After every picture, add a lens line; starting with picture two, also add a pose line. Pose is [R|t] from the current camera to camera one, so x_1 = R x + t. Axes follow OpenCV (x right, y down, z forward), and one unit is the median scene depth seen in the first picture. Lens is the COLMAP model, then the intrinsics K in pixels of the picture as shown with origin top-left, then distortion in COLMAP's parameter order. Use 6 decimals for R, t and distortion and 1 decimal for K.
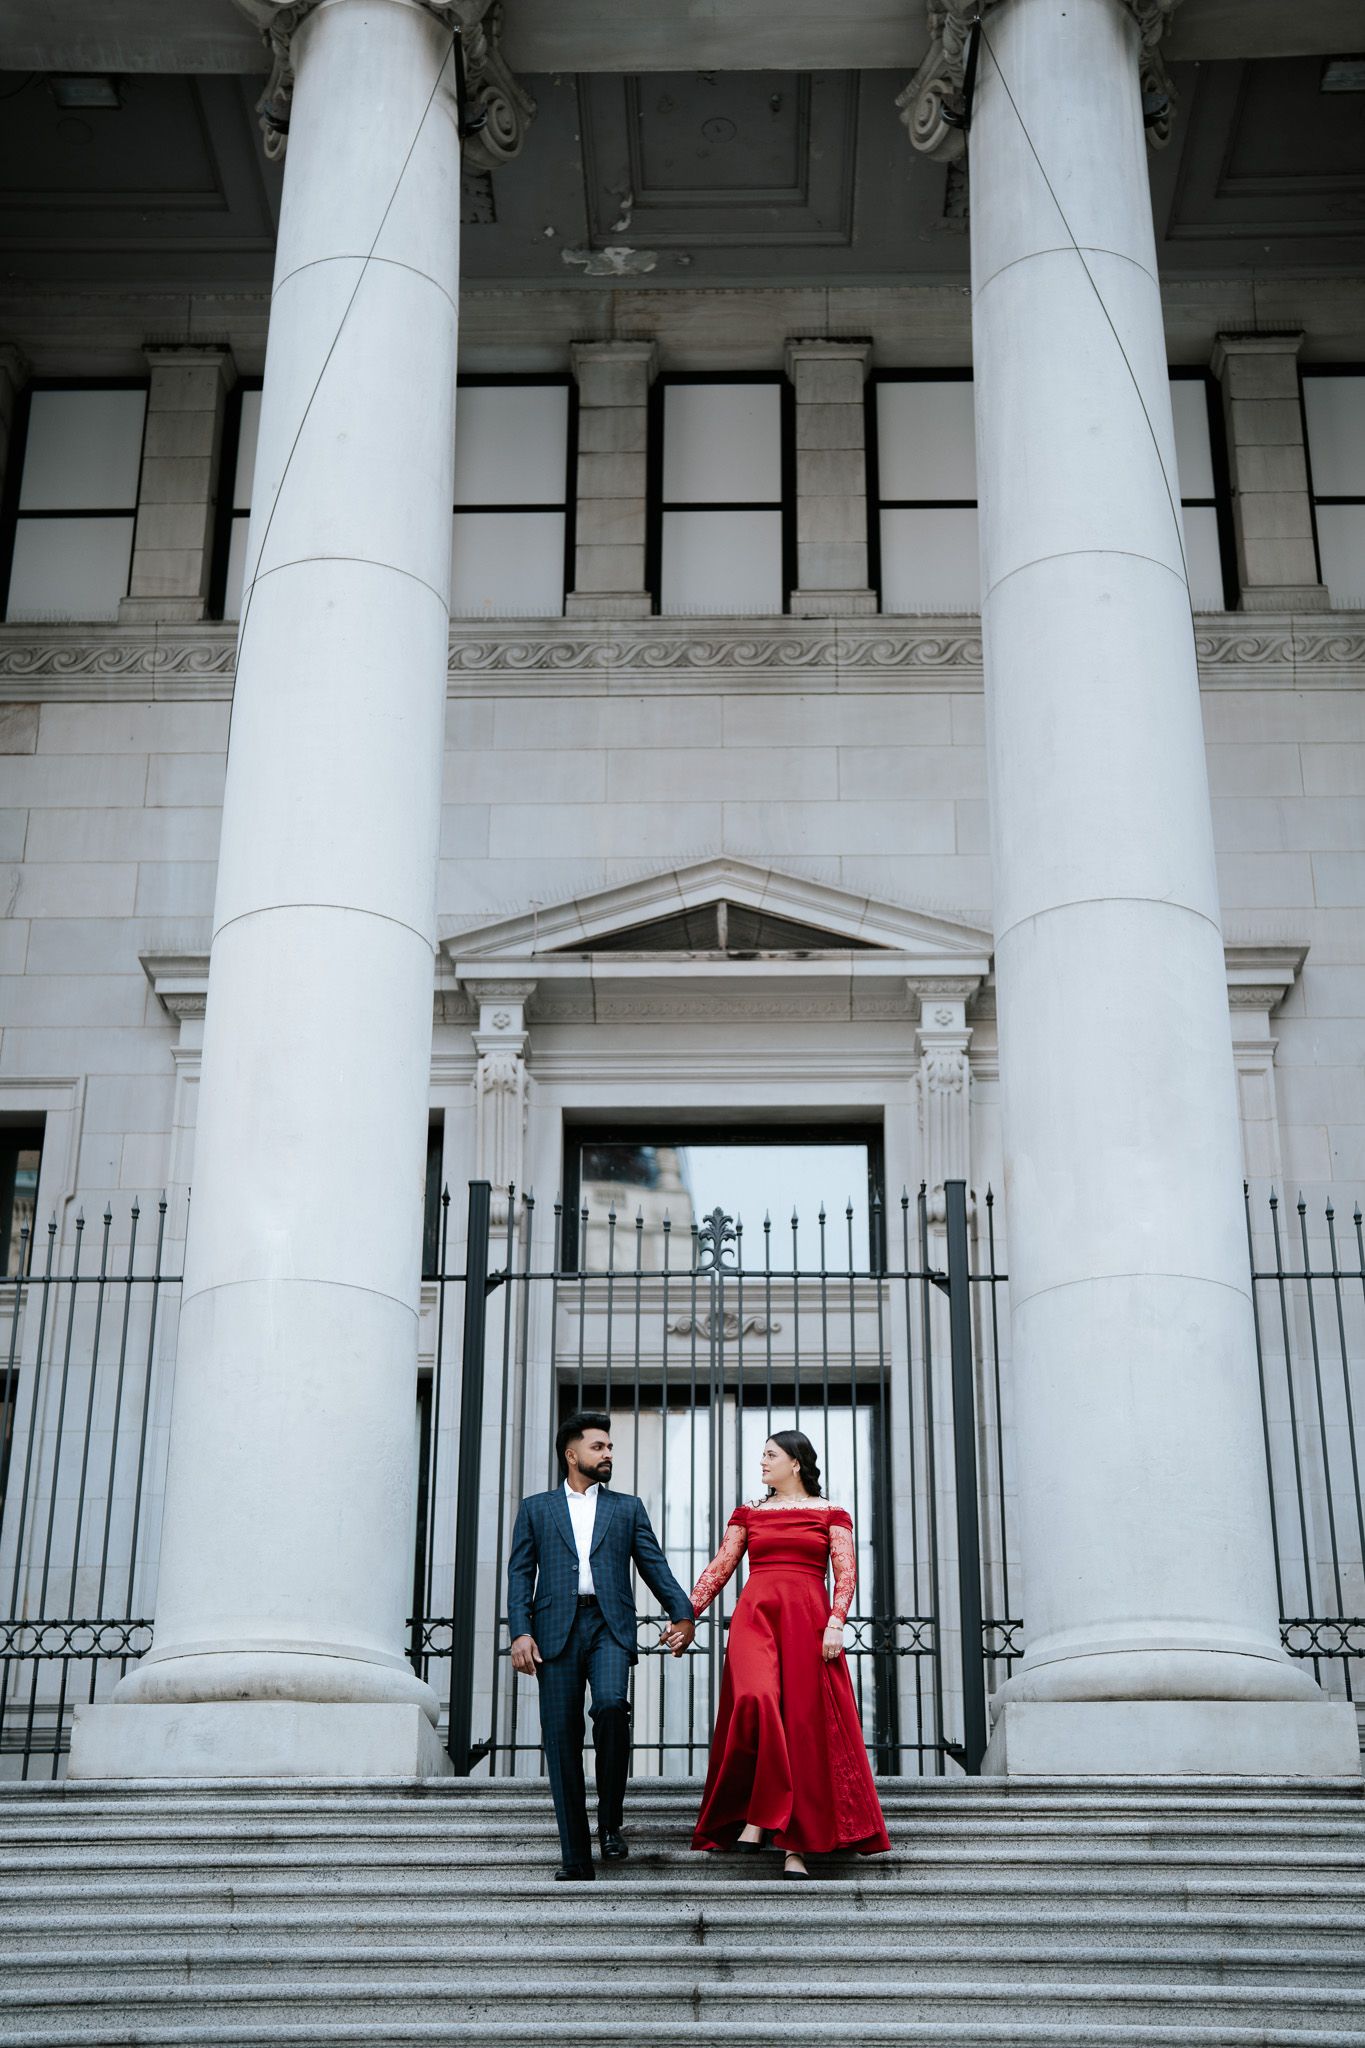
lens RADIAL K [[2854.1, 0, 703.9], [0, 2854.1, 1026.2], [0, 0, 1]] dist [-0.118010, 0.847355]
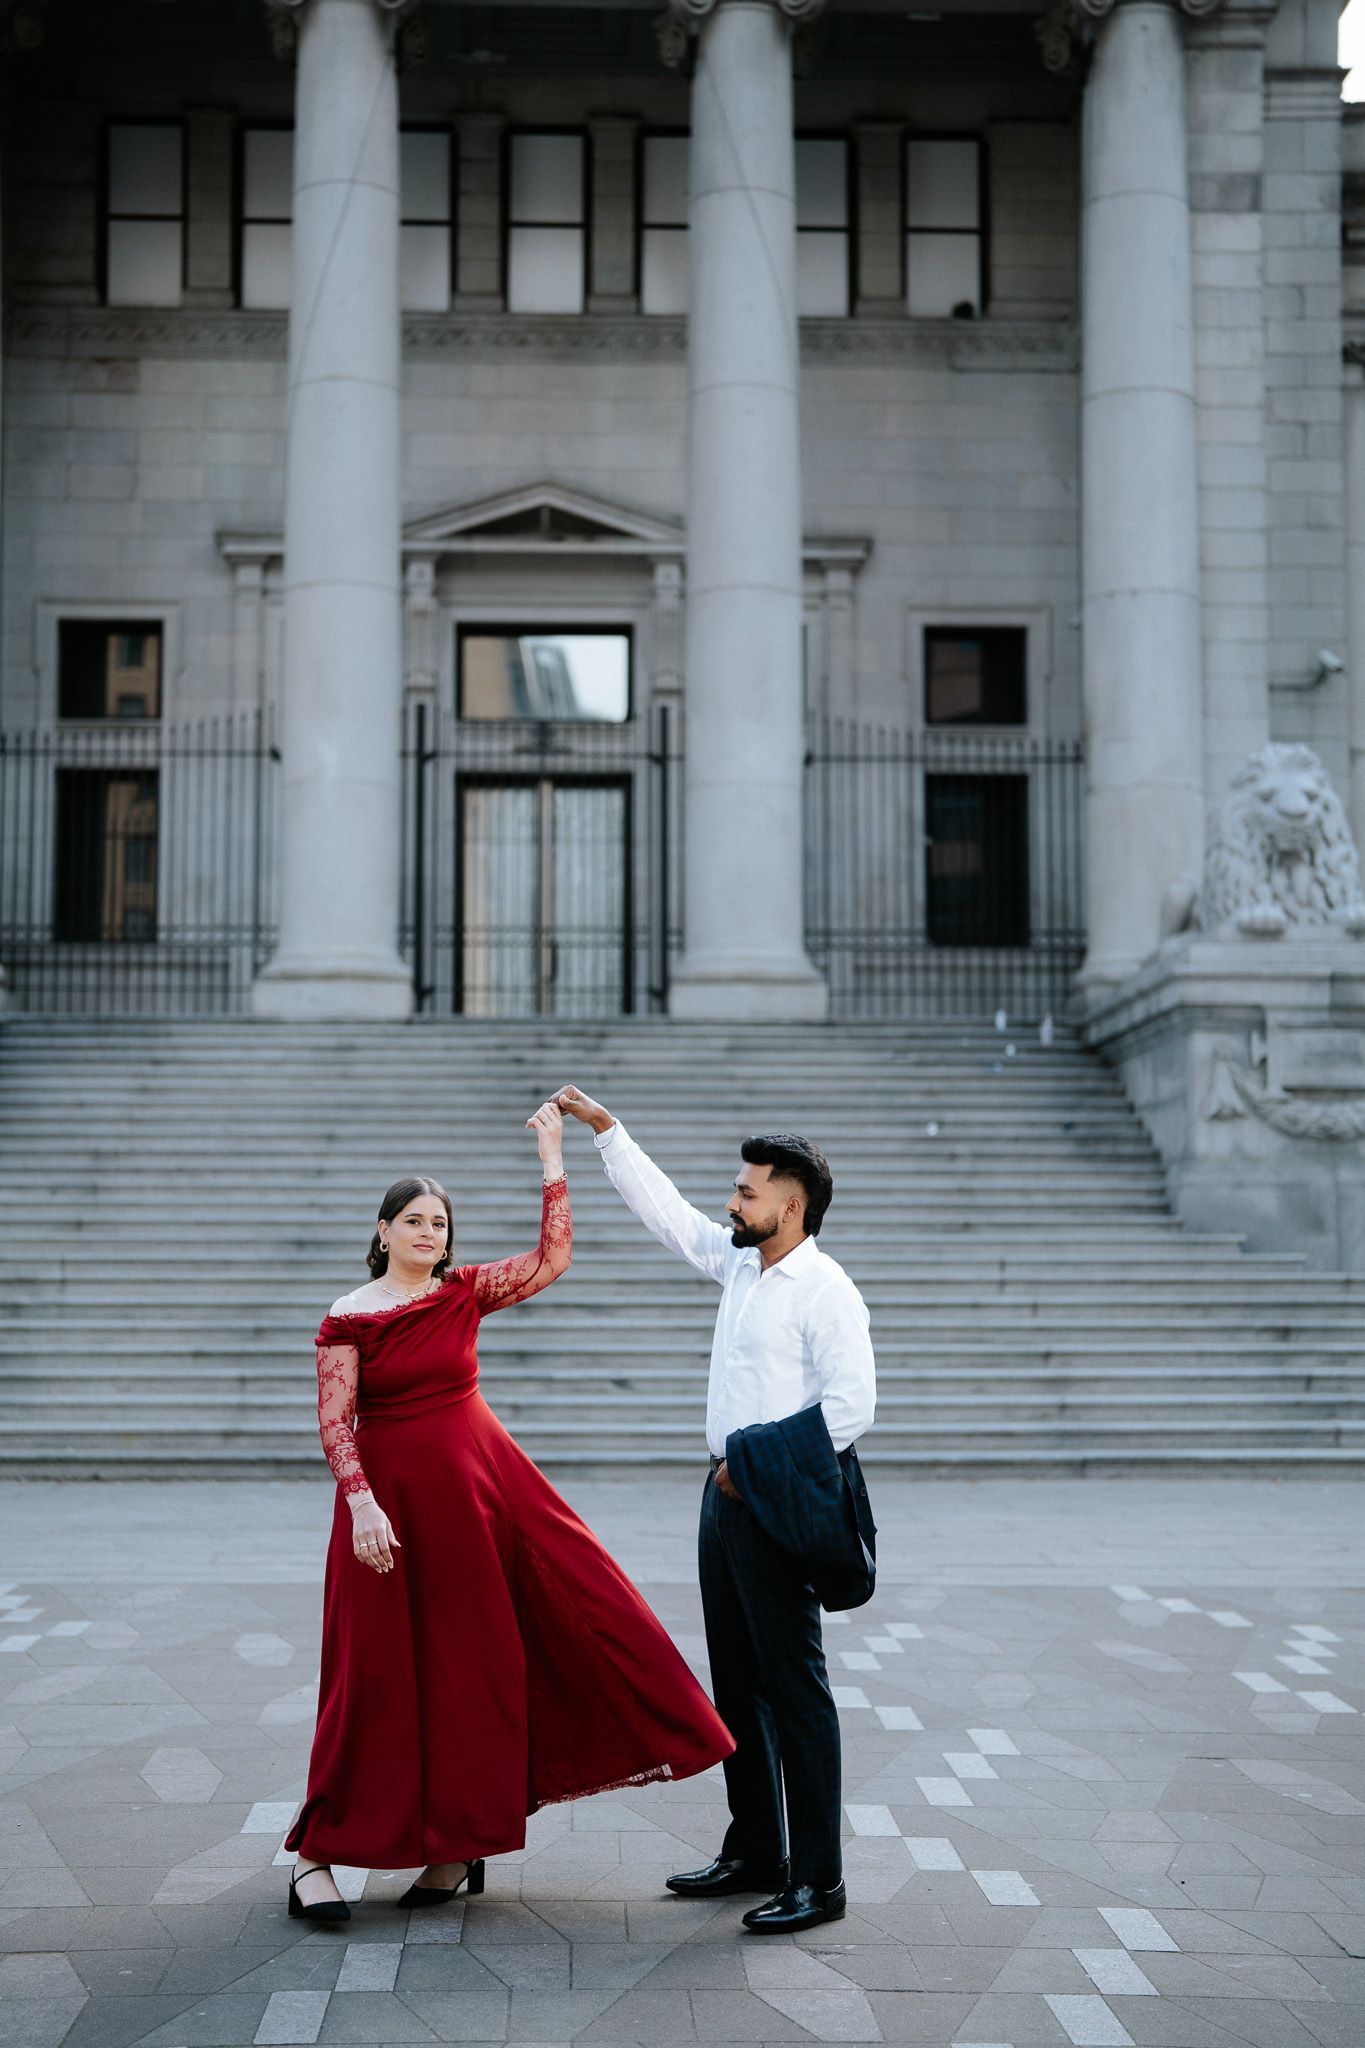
lens RADIAL K [[2835.7, 0, 644.0], [0, 2835.7, 1009.6], [0, 0, 1]] dist [-0.131775, 0.973684]
pose [[0.998748, 0.004109, 0.049856, -0.018684], [-0.020285, 0.944269, 0.328548, -0.329205], [-0.045728, -0.329148, 0.943170, -0.767224]]
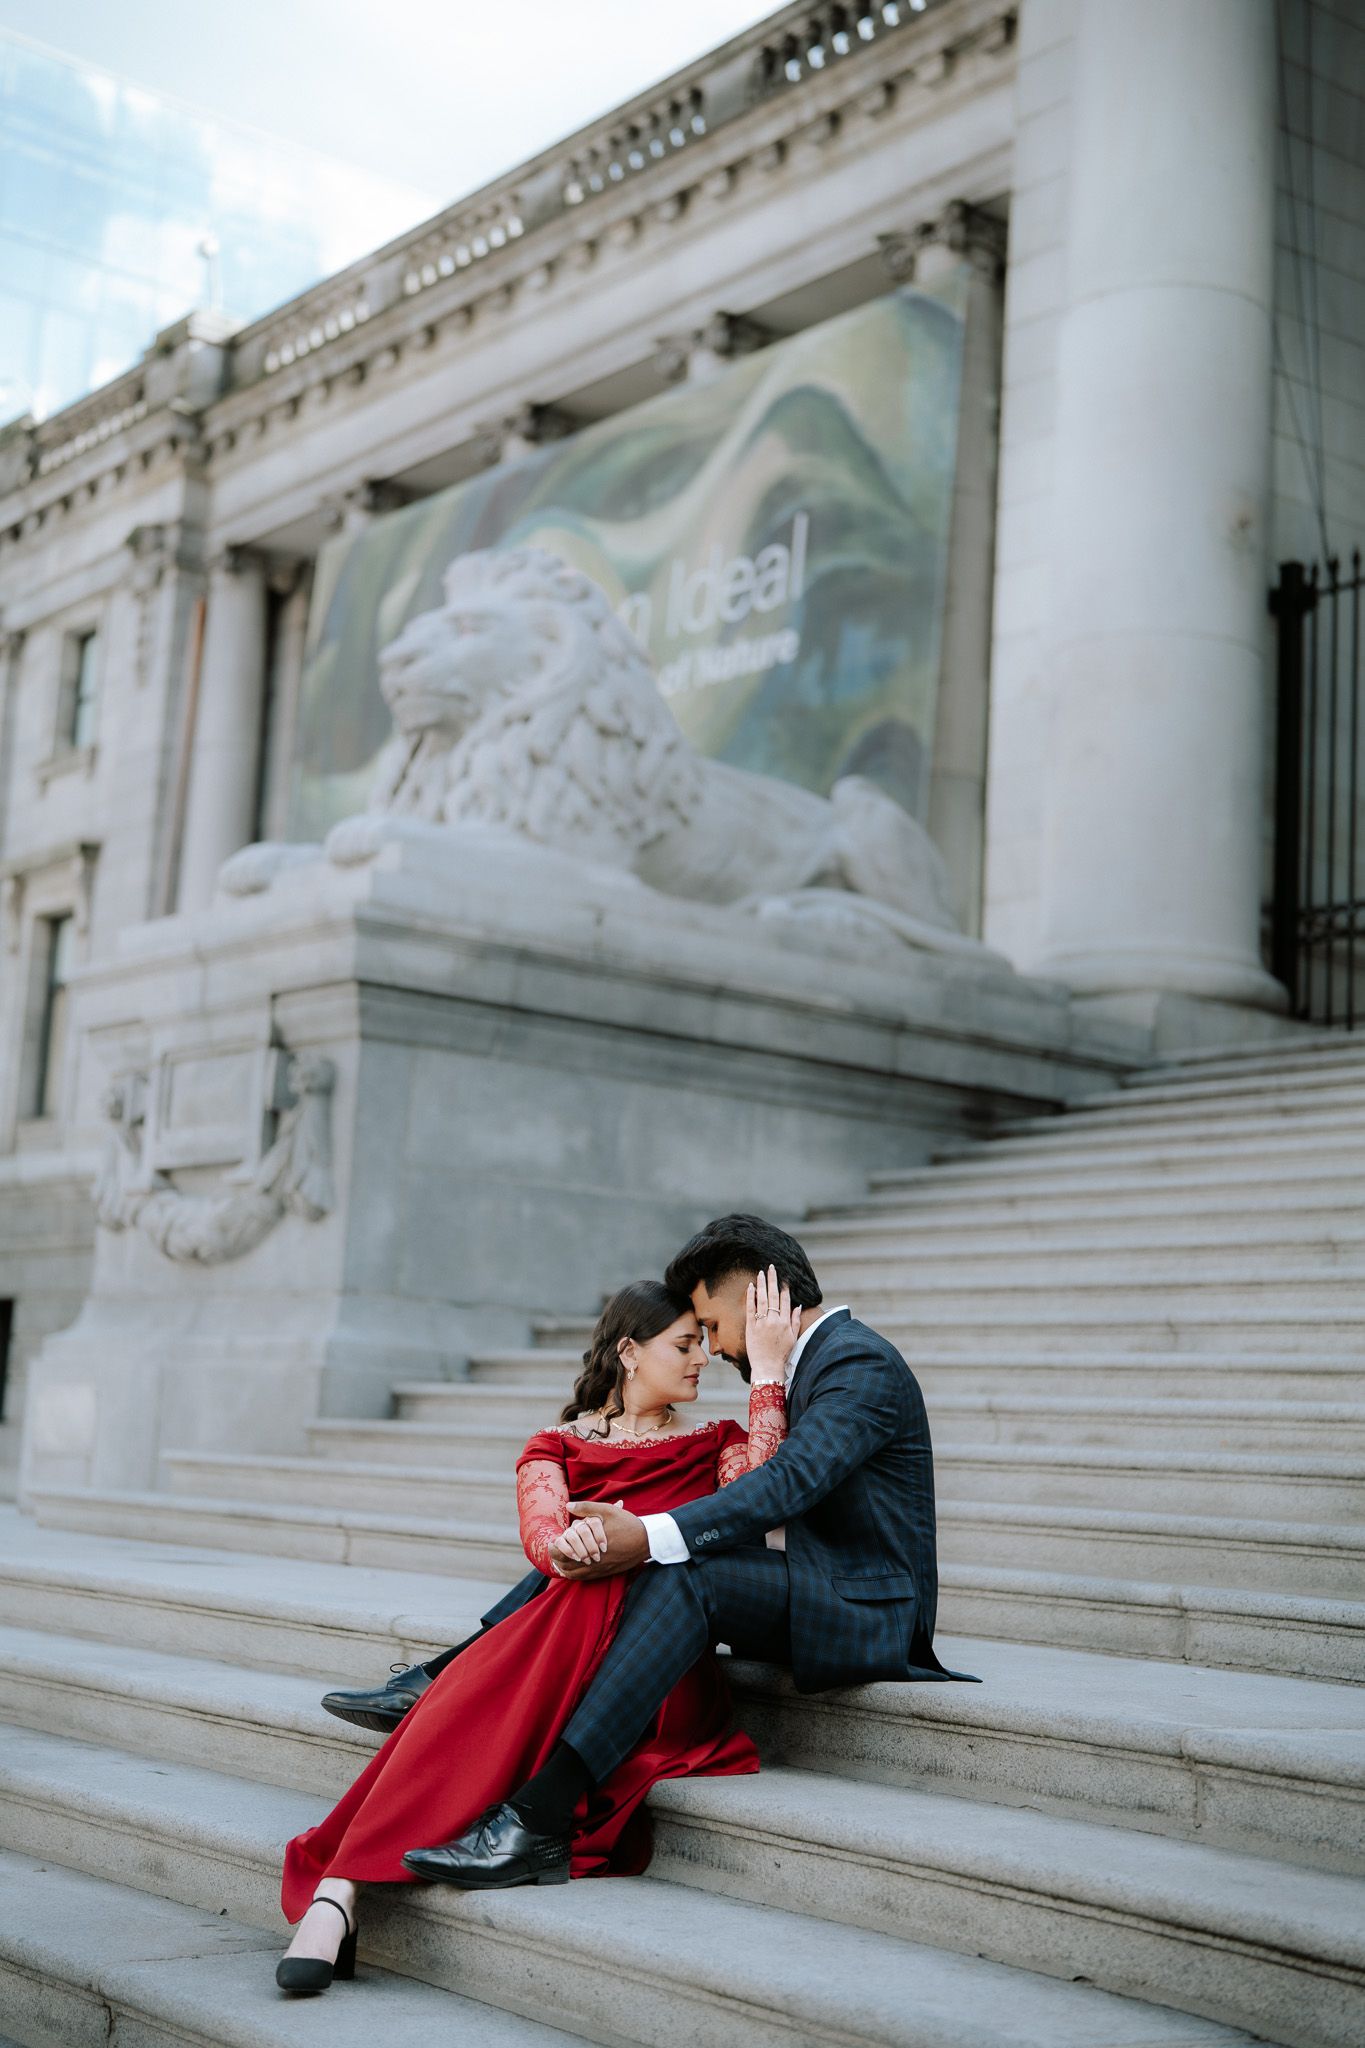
lens RADIAL K [[2801.4, 0, 688.8], [0, 2801.4, 1026.3], [0, 0, 1]] dist [-0.116932, 0.886401]
pose [[0.630620, -0.088145, -0.771070, 0.228670], [0.276610, 0.953810, 0.117191, 0.047843], [0.725124, -0.287188, 0.625874, 0.108226]]
